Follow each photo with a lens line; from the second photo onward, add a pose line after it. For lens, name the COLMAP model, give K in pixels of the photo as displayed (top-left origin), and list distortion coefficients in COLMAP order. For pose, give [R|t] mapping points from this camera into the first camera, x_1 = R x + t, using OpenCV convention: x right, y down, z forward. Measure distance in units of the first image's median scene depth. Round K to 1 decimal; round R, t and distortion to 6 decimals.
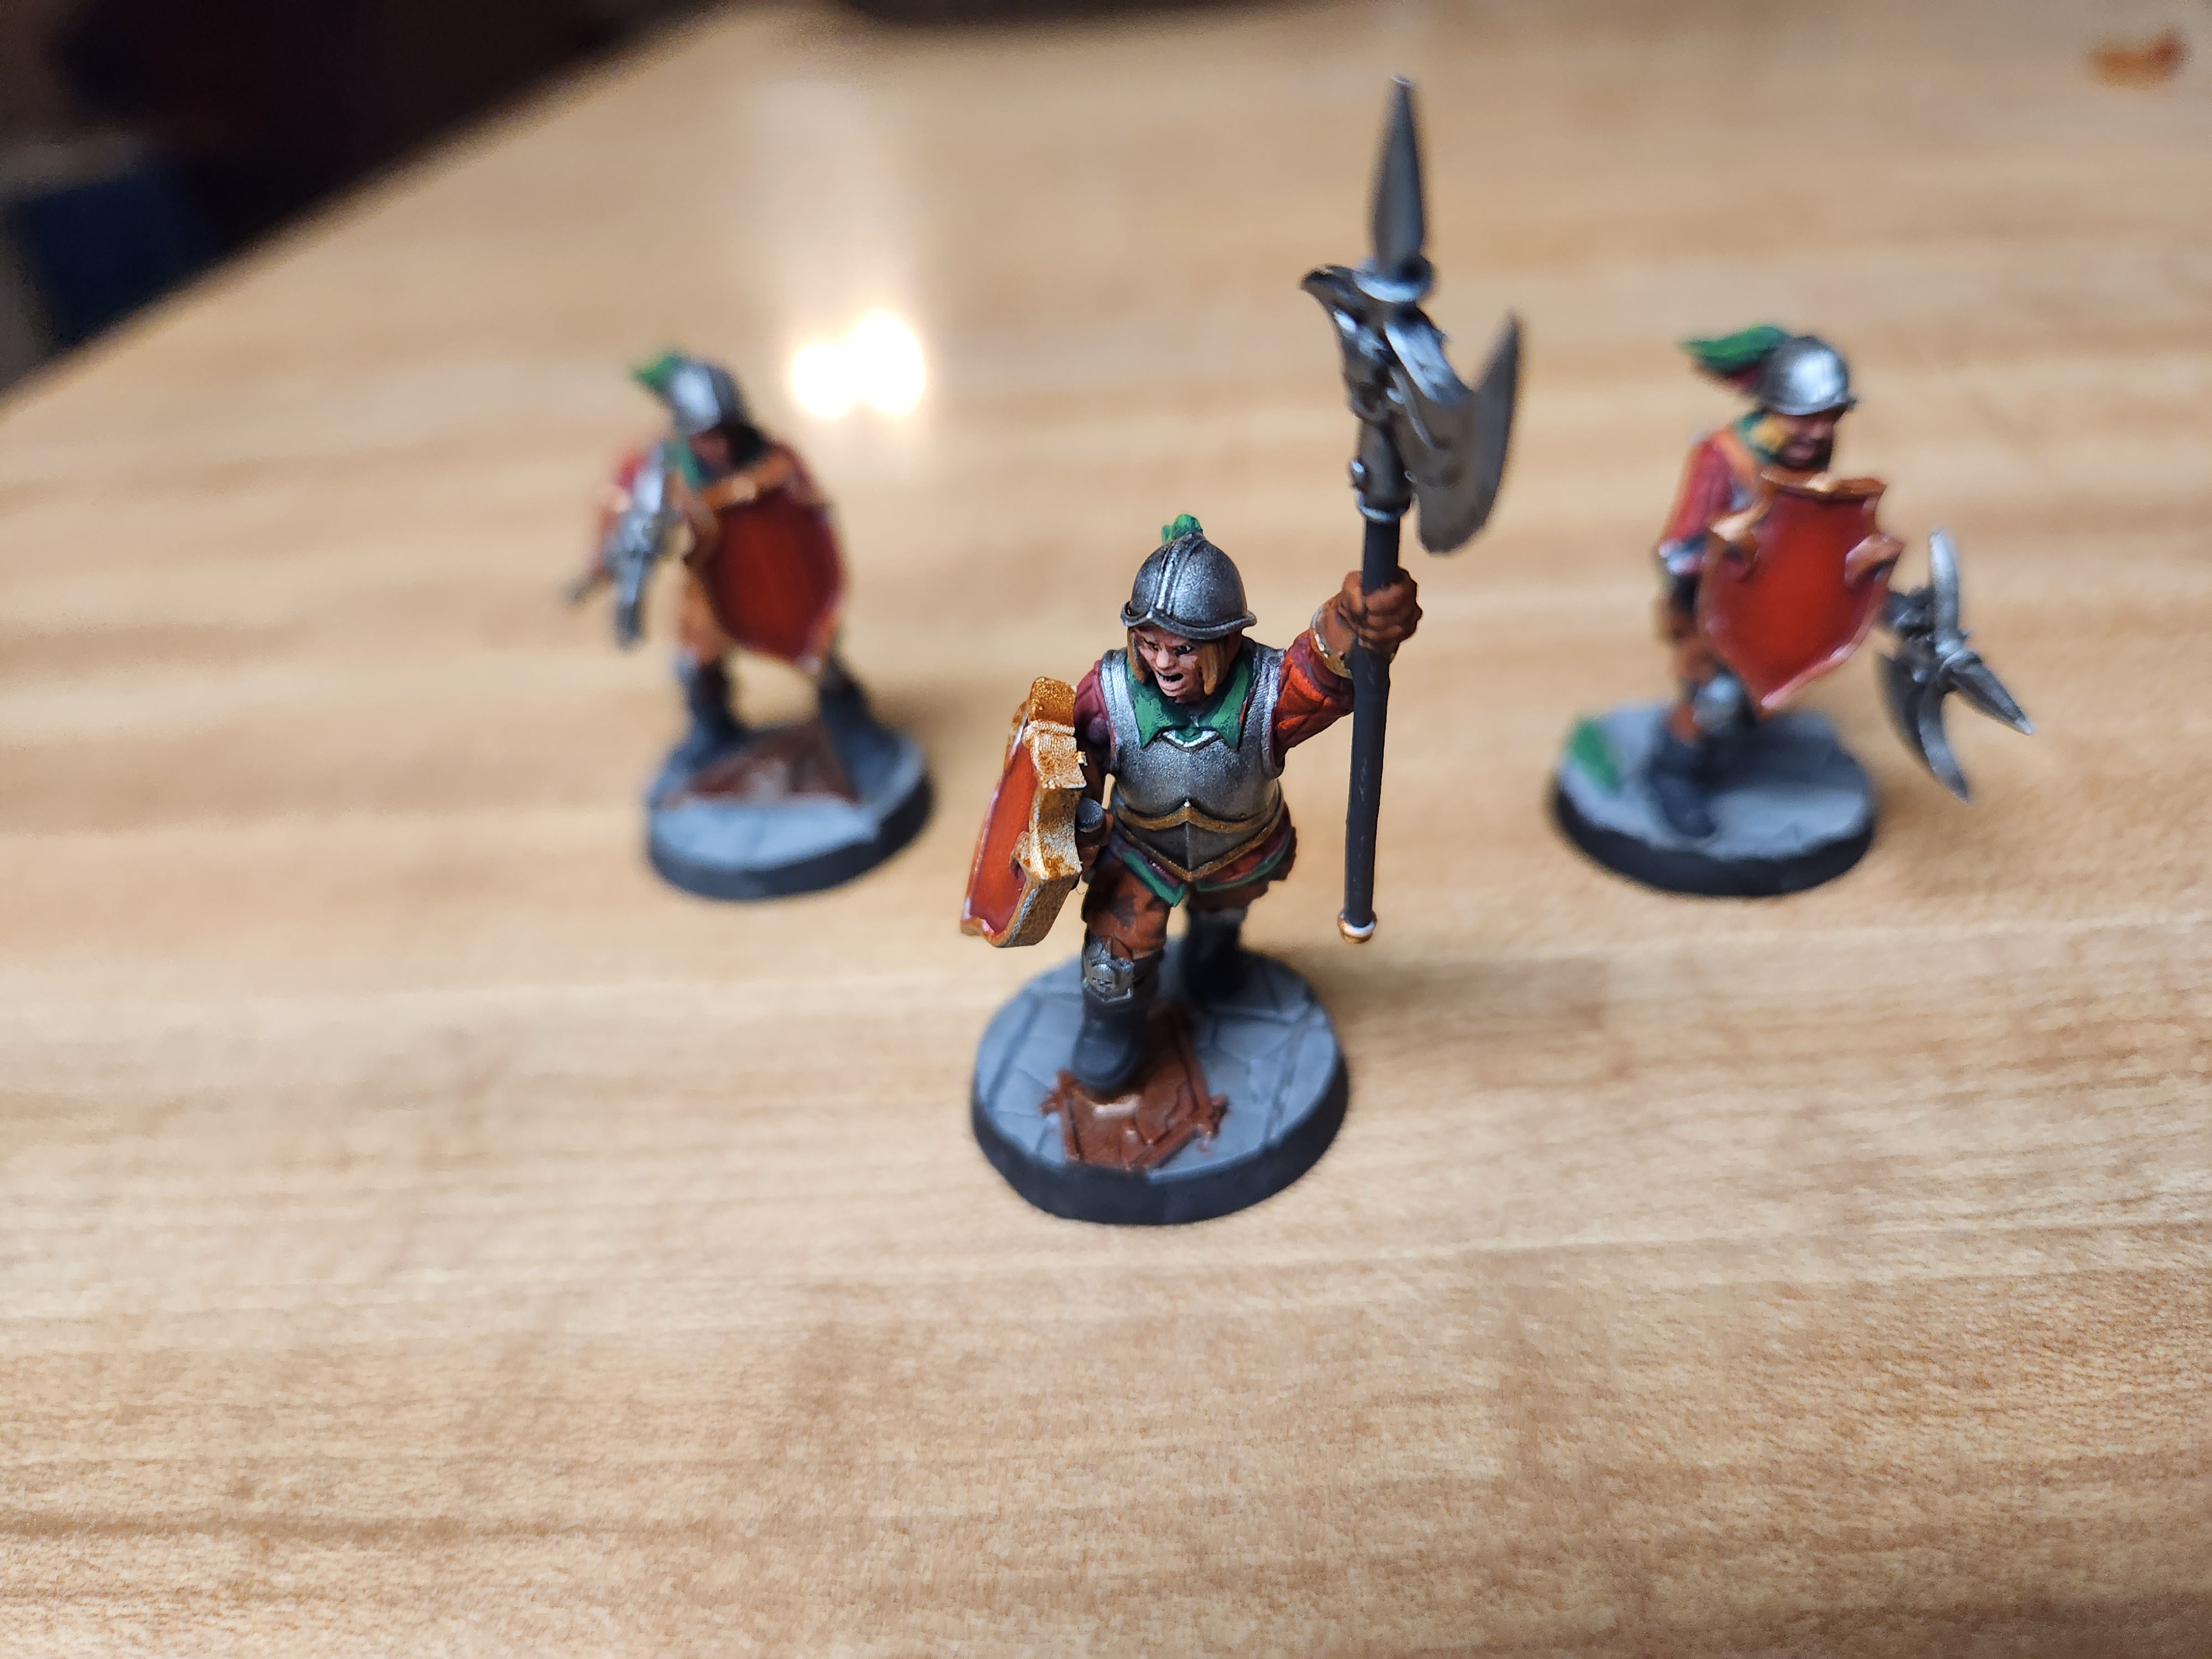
lens RADIAL K [[1474.3, 0, 1130.1], [0, 1474.3, 837.2], [0, 0, 1]] dist [-0.041375, -0.001296]
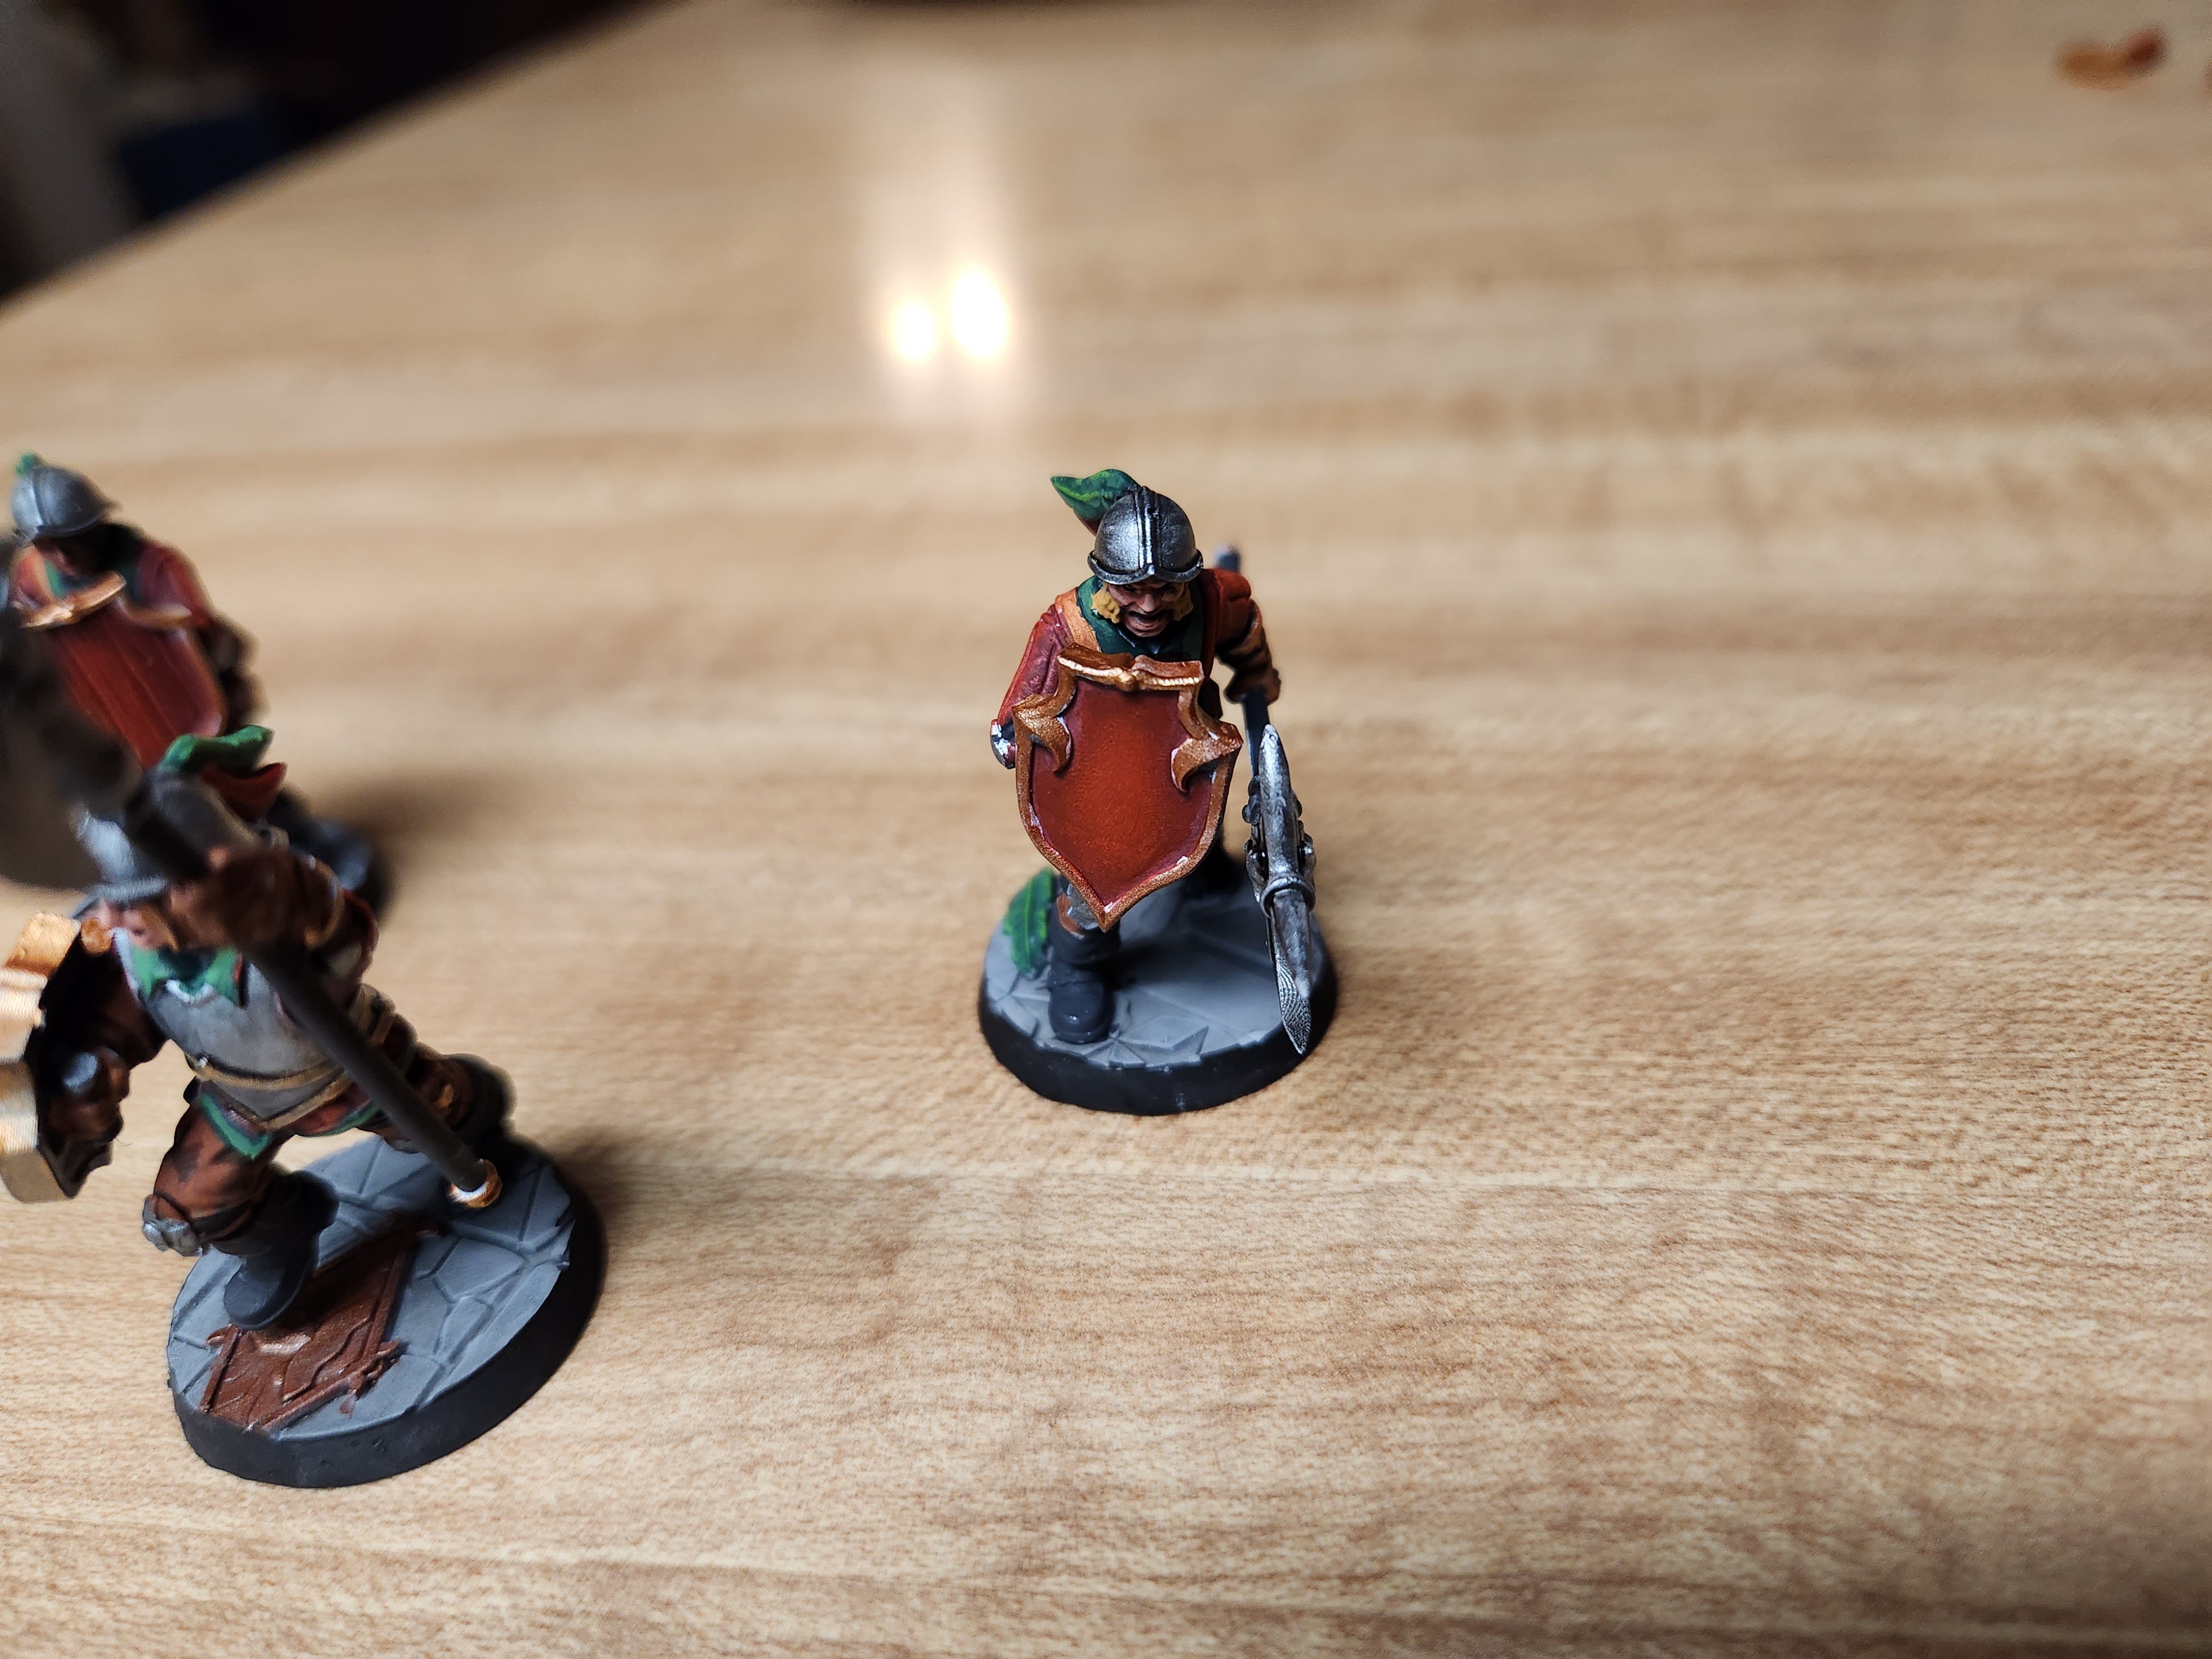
lens RADIAL K [[1474.3, 0, 1098.8], [0, 1474.3, 827.3], [0, 0, 1]] dist [-0.041375, -0.001296]
pose [[0.997309, 0.044309, -0.058399, 0.522080], [-0.043101, 0.998833, 0.021797, -0.173419], [0.059297, -0.019221, 0.998055, 0.147272]]
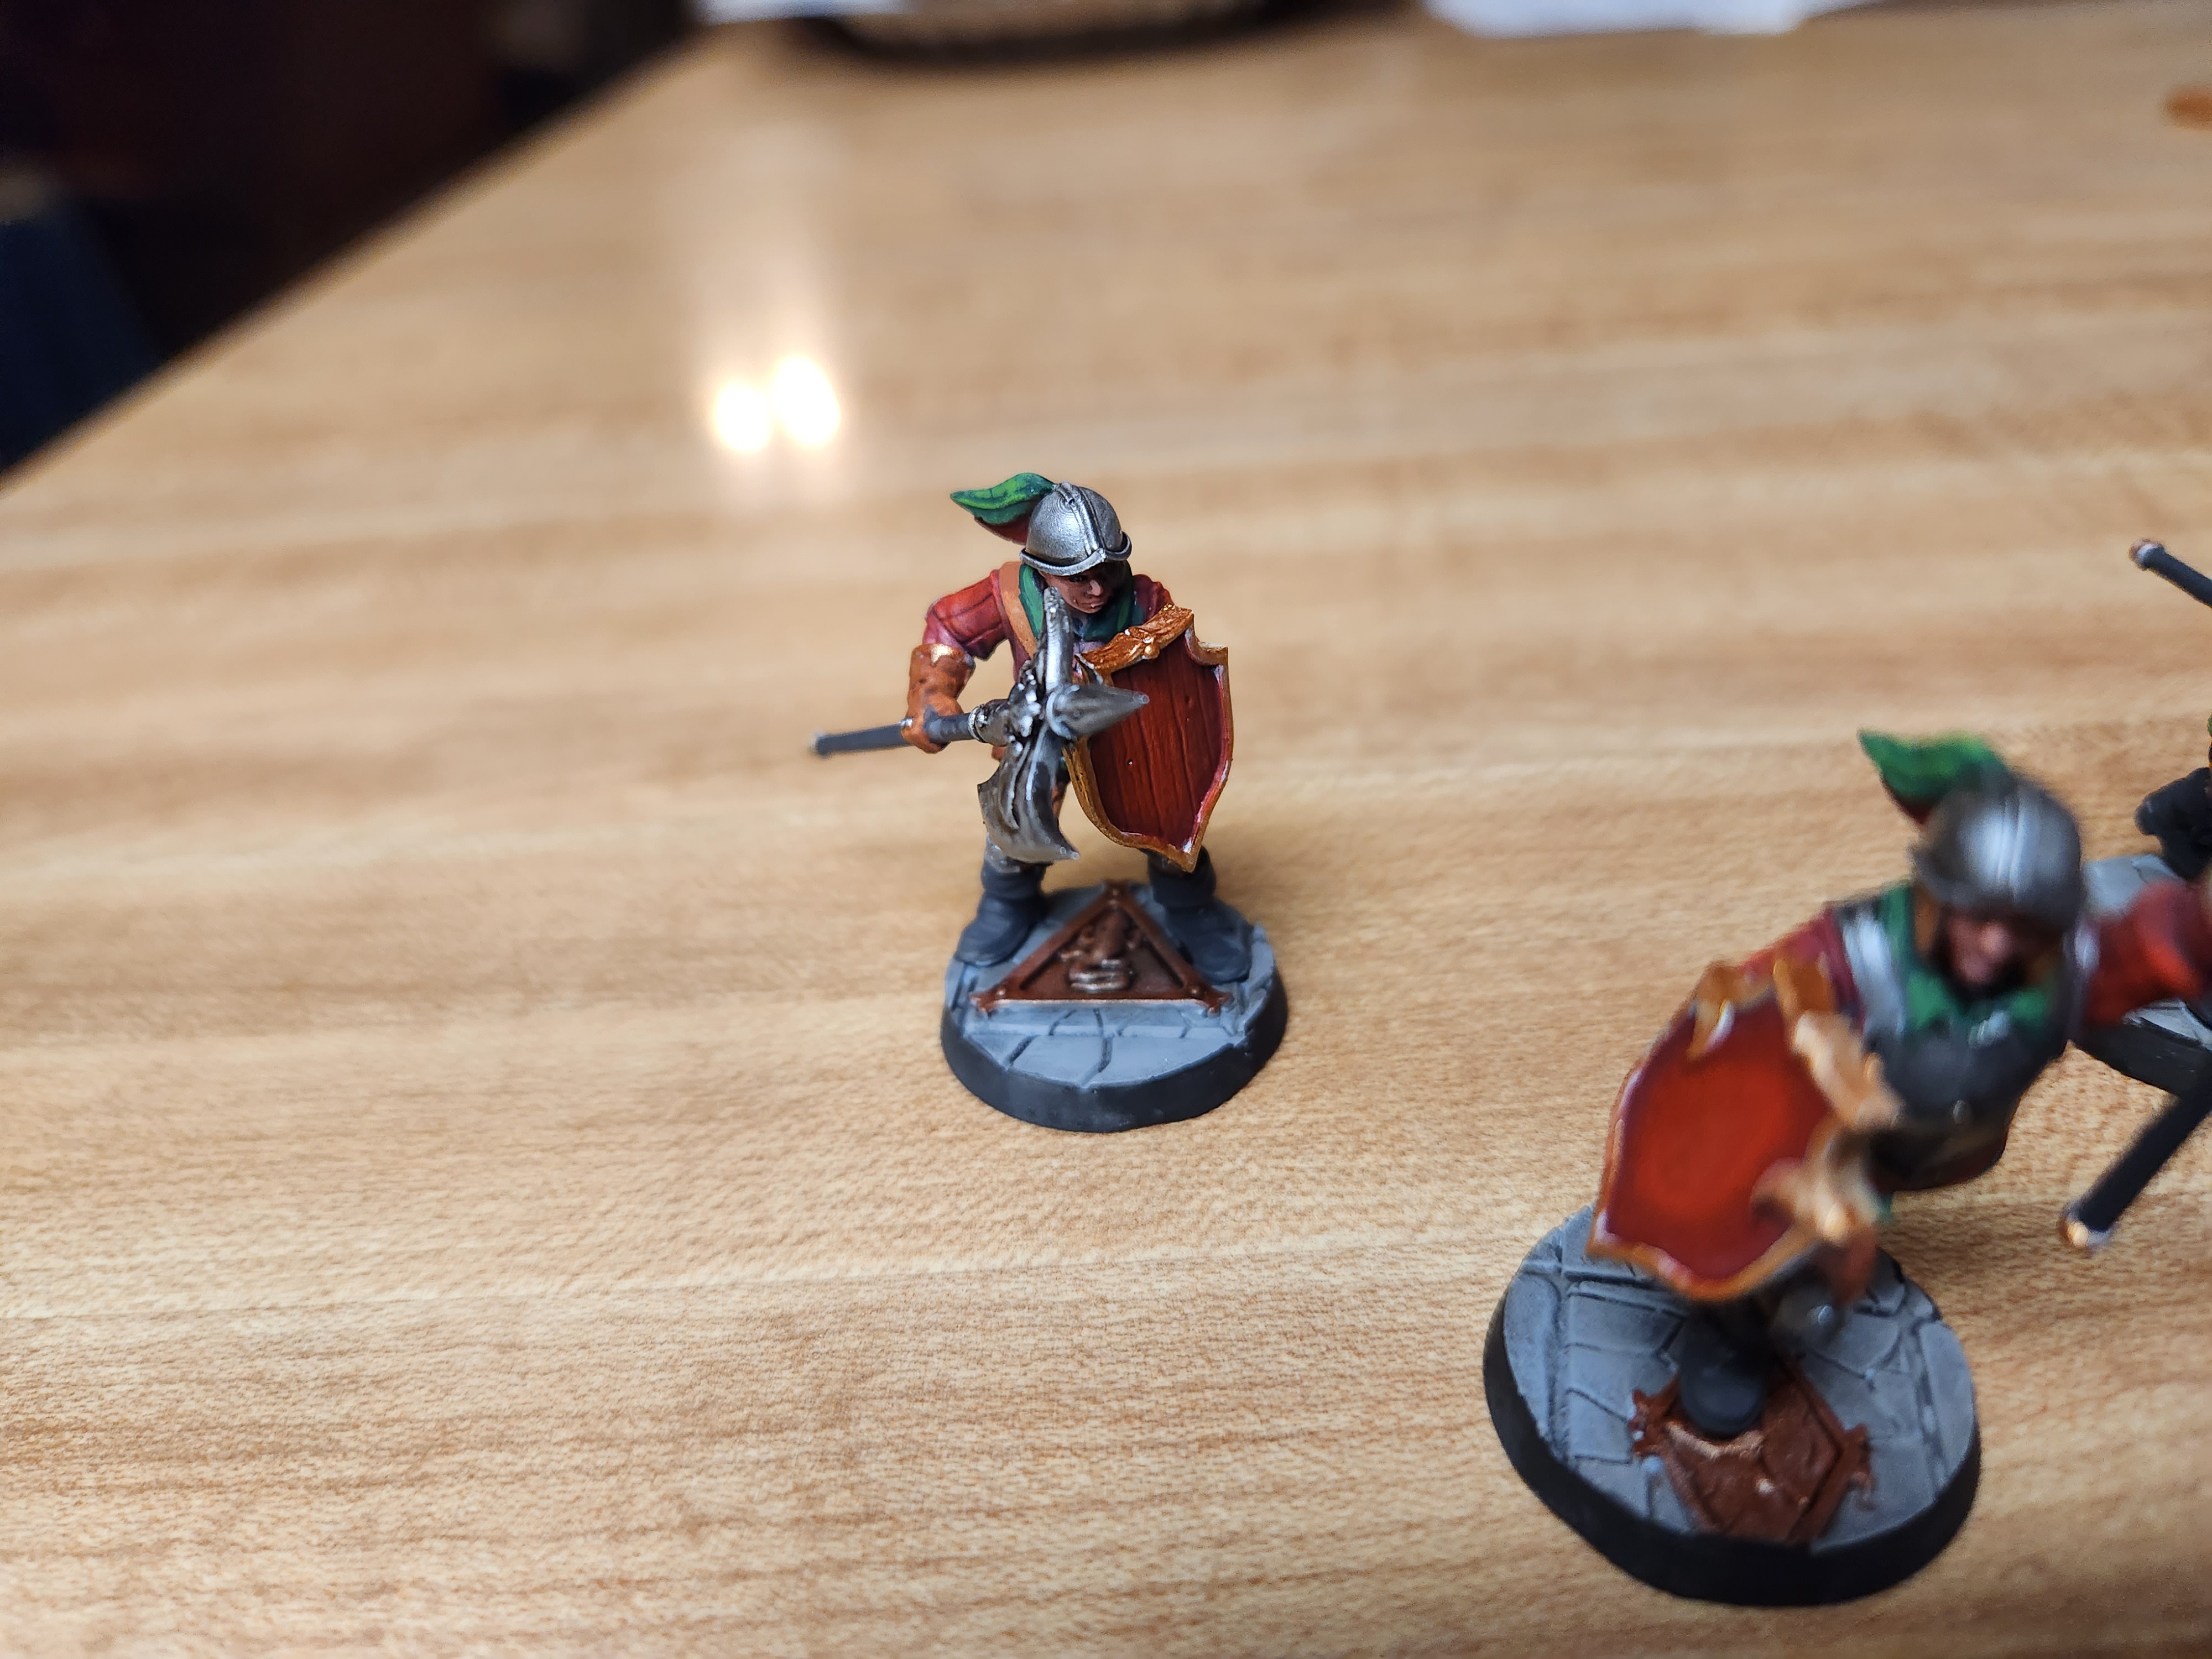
lens RADIAL K [[1474.3, 0, 1094.3], [0, 1474.3, 813.3], [0, 0, 1]] dist [-0.041375, -0.001296]
pose [[0.999437, -0.017253, 0.028787, -0.365524], [0.018272, 0.999202, -0.035514, -0.134903], [-0.028152, 0.036020, 0.998954, 0.215120]]
